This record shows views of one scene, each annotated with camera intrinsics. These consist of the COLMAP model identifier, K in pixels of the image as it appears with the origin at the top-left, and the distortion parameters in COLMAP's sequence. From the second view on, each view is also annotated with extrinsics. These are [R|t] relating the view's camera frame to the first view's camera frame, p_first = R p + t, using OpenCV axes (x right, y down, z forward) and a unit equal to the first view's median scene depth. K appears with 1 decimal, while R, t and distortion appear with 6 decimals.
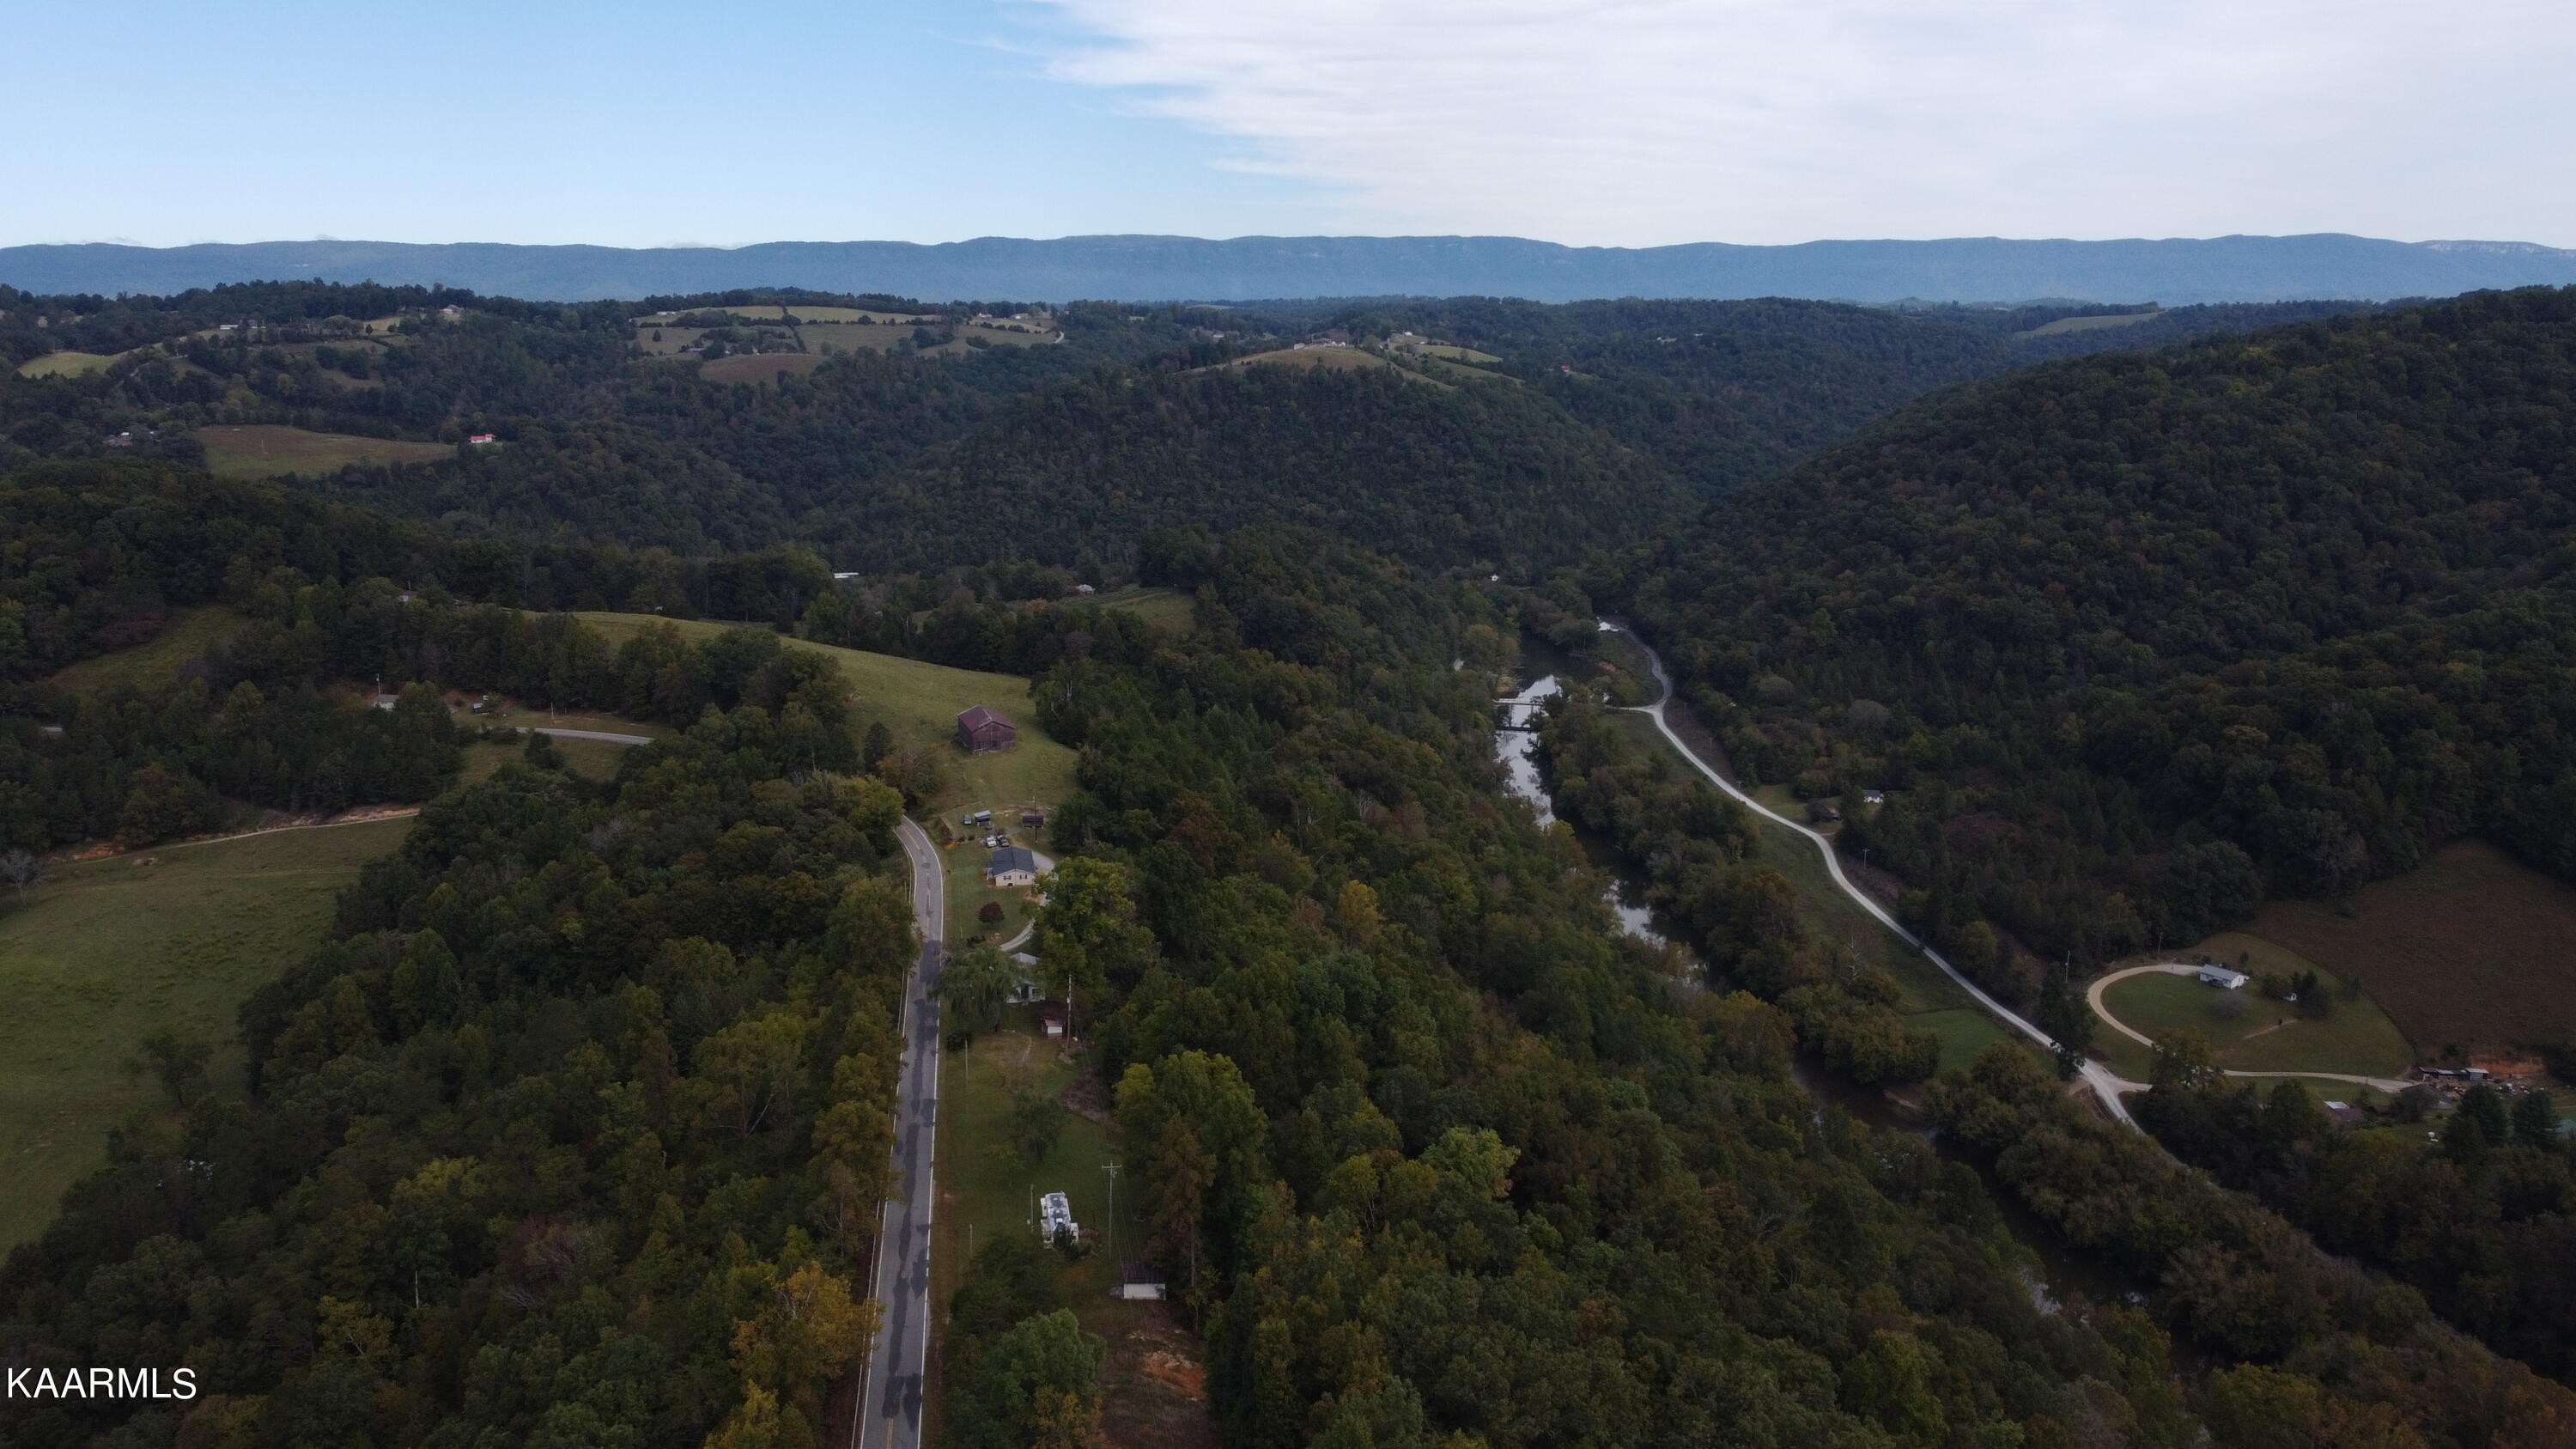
lens RADIAL K [[1947.8, 0, 1280.2], [0, 1947.8, 728.8], [0, 0, 1]] dist [0.001886, -0.007841]
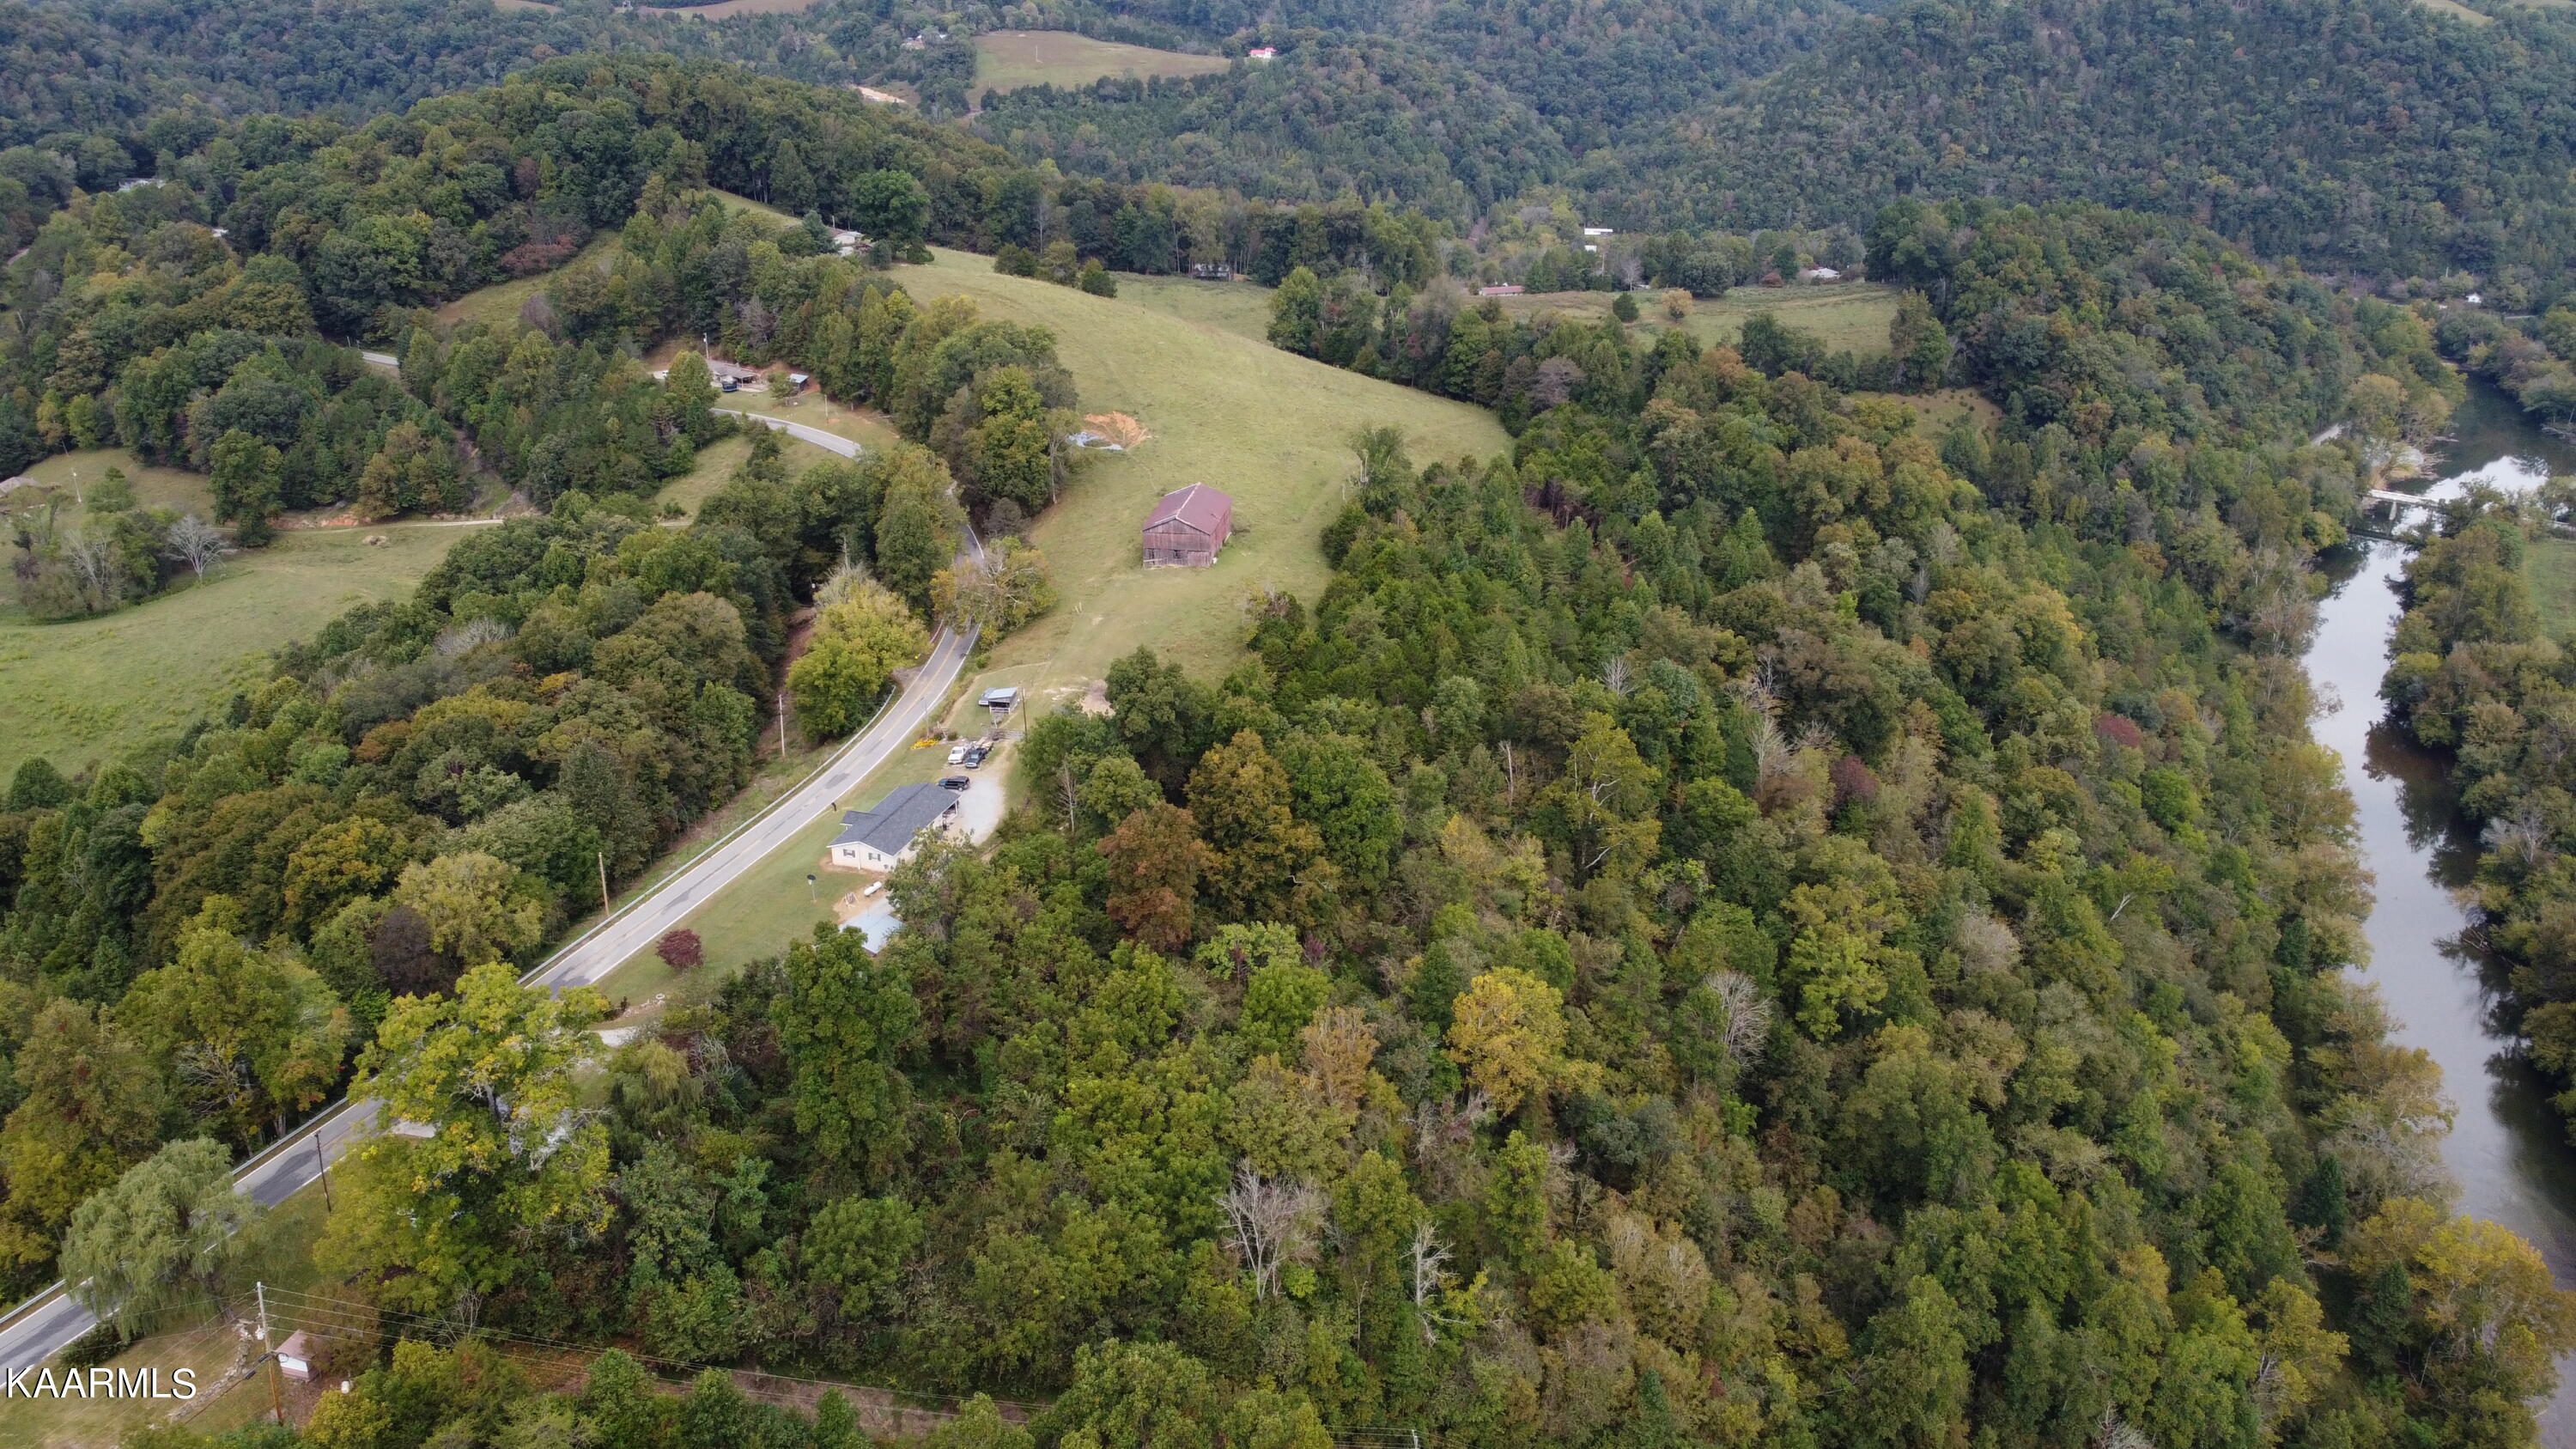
lens RADIAL K [[1947.8, 0, 1276.8], [0, 1947.8, 726.5], [0, 0, 1]] dist [0.001886, -0.007841]
pose [[0.885128, 0.177657, -0.430101, 0.056525], [-0.099216, 0.975052, 0.198572, -0.023002], [0.454649, -0.133088, 0.880671, 0.156165]]
